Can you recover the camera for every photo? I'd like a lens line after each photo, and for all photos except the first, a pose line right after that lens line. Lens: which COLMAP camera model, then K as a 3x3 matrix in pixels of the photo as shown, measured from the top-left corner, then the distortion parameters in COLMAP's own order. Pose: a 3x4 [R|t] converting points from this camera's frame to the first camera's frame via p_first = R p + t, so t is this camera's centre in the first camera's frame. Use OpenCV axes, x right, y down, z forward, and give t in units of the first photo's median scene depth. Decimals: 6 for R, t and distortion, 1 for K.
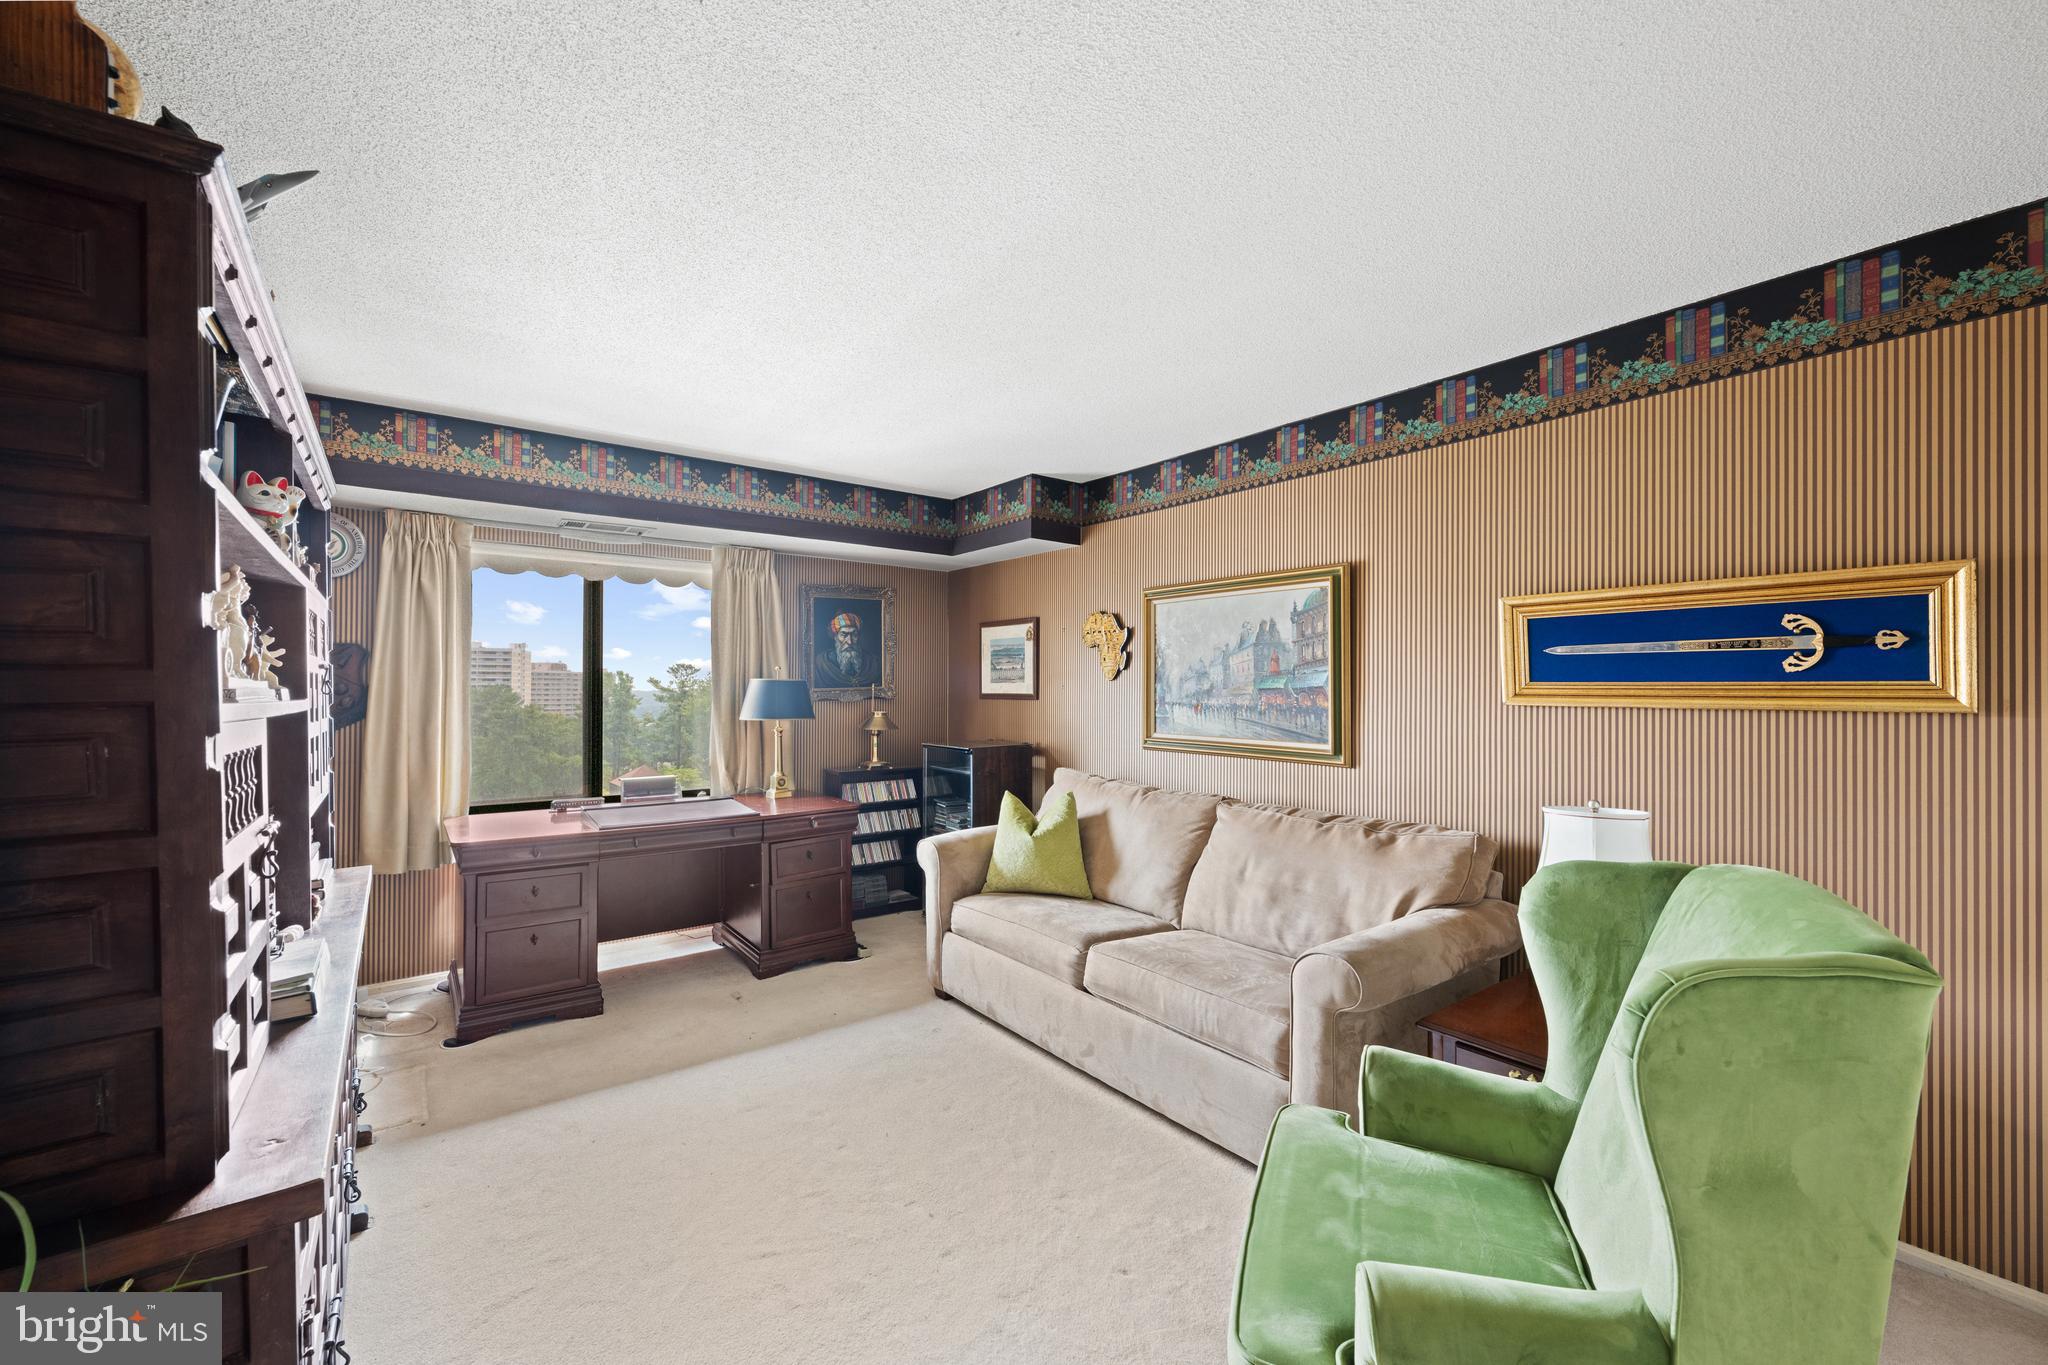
lens RADIAL K [[824.4, 0, 1012.2], [0, 824.4, 688.8], [0, 0, 1]] dist [0.001506, -0.000428]
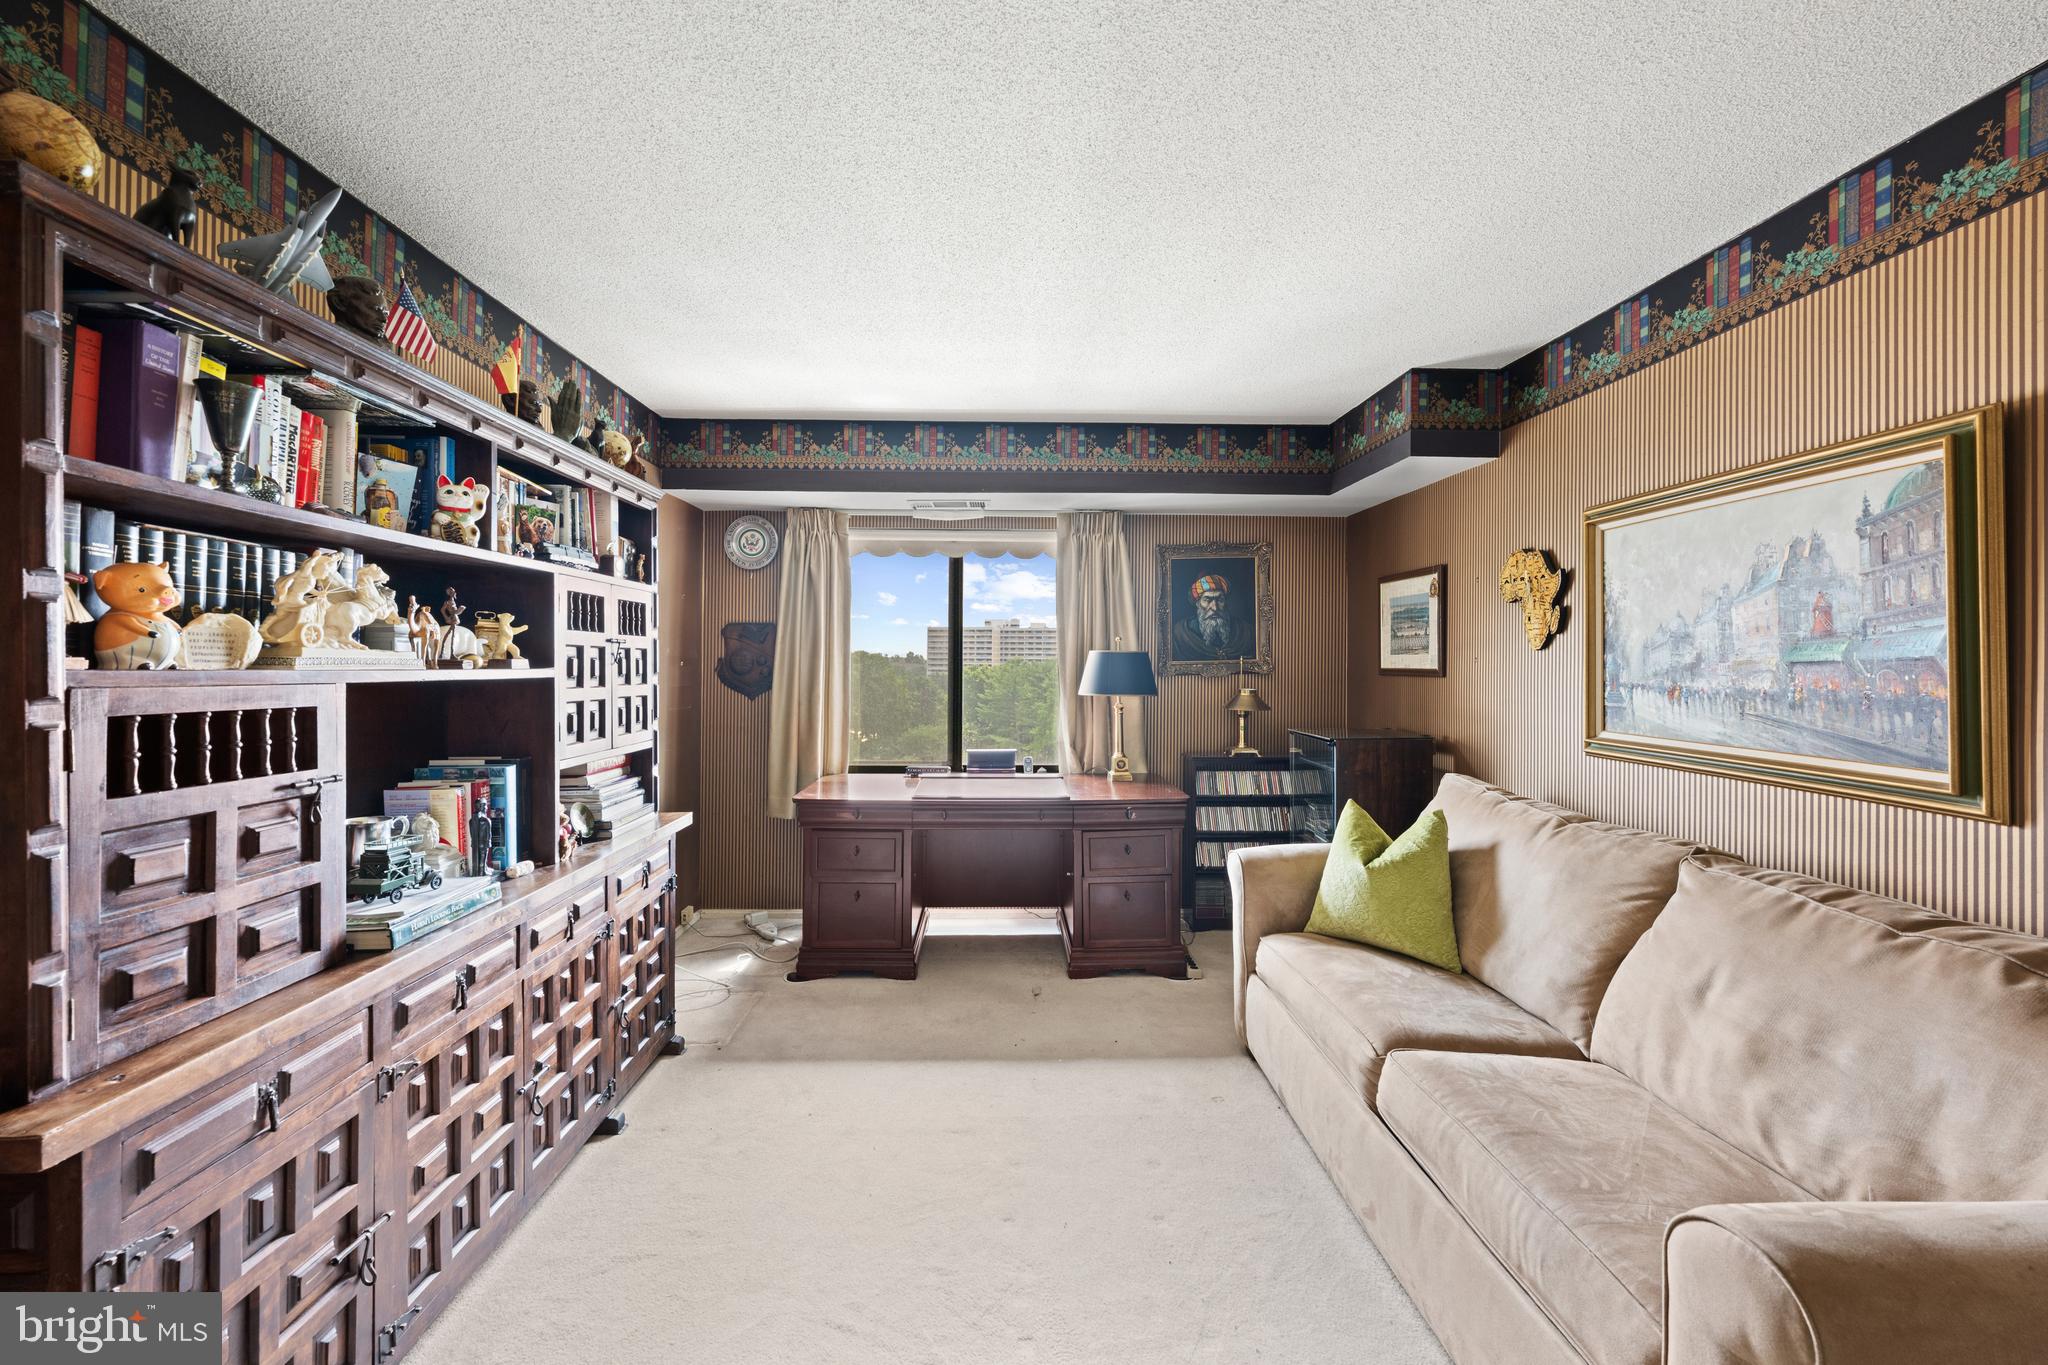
lens RADIAL K [[824.4, 0, 1021.3], [0, 824.4, 656.9], [0, 0, 1]] dist [0.001506, -0.000428]
pose [[0.811226, -0.002203, -0.584729, 0.200061], [-0.002300, 0.999973, -0.006959, 0.001642], [0.584729, 0.006990, 0.811199, 0.238408]]
